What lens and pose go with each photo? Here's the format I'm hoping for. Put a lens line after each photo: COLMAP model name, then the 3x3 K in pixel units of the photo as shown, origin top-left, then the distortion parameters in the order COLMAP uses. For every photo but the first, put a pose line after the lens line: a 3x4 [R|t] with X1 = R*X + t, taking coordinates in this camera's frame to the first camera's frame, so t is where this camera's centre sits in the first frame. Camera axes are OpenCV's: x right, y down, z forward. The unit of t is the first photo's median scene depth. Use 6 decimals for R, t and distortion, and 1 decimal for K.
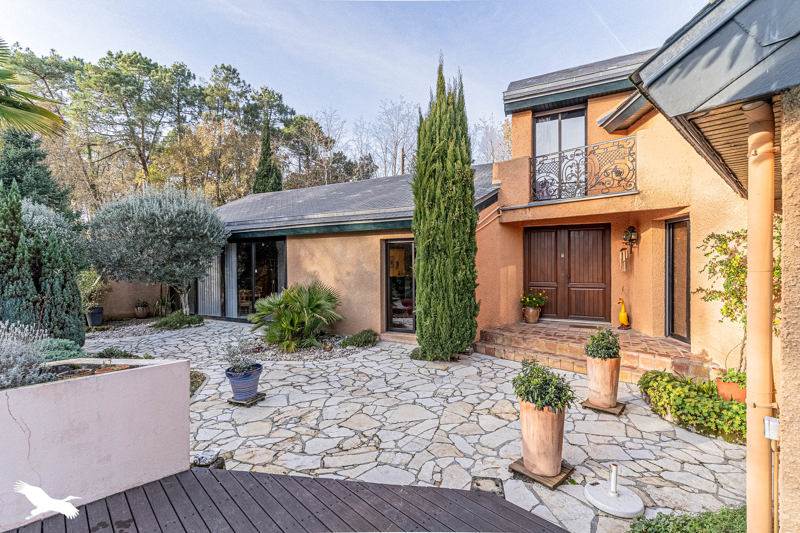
lens RADIAL K [[387.0, 0, 397.8], [0, 387.0, 265.9], [0, 0, 1]] dist [-0.003815, -0.000232]
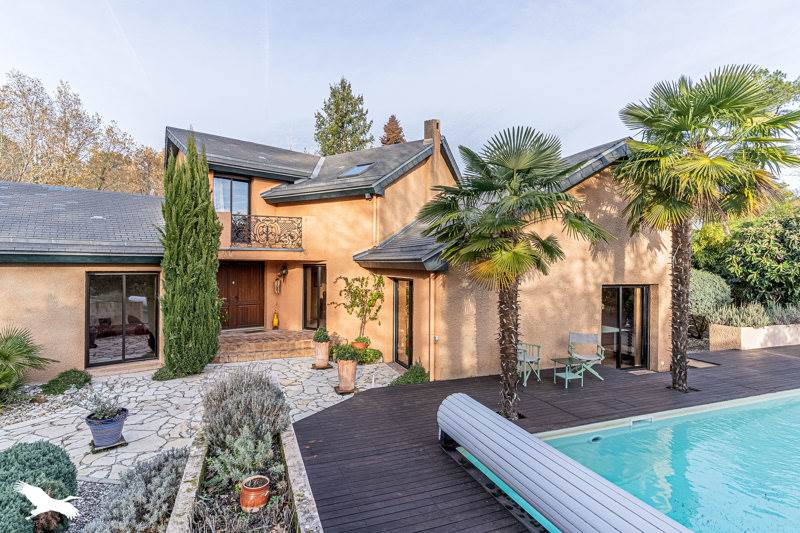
lens RADIAL K [[387.0, 0, 397.3], [0, 387.0, 267.2], [0, 0, 1]] dist [-0.003815, -0.000232]
pose [[0.385261, 0.008440, 0.922769, -0.908311], [0.001698, 0.999950, -0.009855, -0.099743], [-0.922806, 0.005363, 0.385227, -0.096241]]
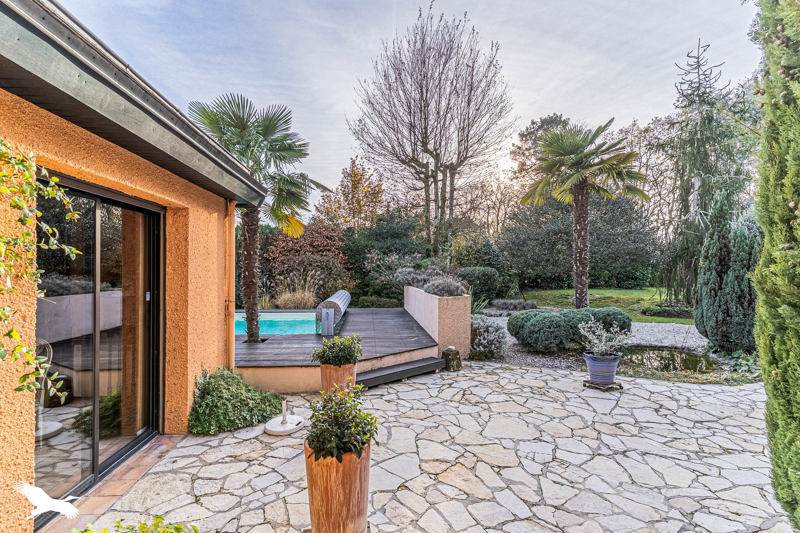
lens RADIAL K [[387.0, 0, 399.2], [0, 387.0, 265.4], [0, 0, 1]] dist [-0.003815, -0.000232]
pose [[-0.631763, 0.001312, -0.775160, 0.667846], [-0.004814, 0.999973, 0.005616, 0.013813], [0.775146, 0.007280, -0.631740, 1.065960]]
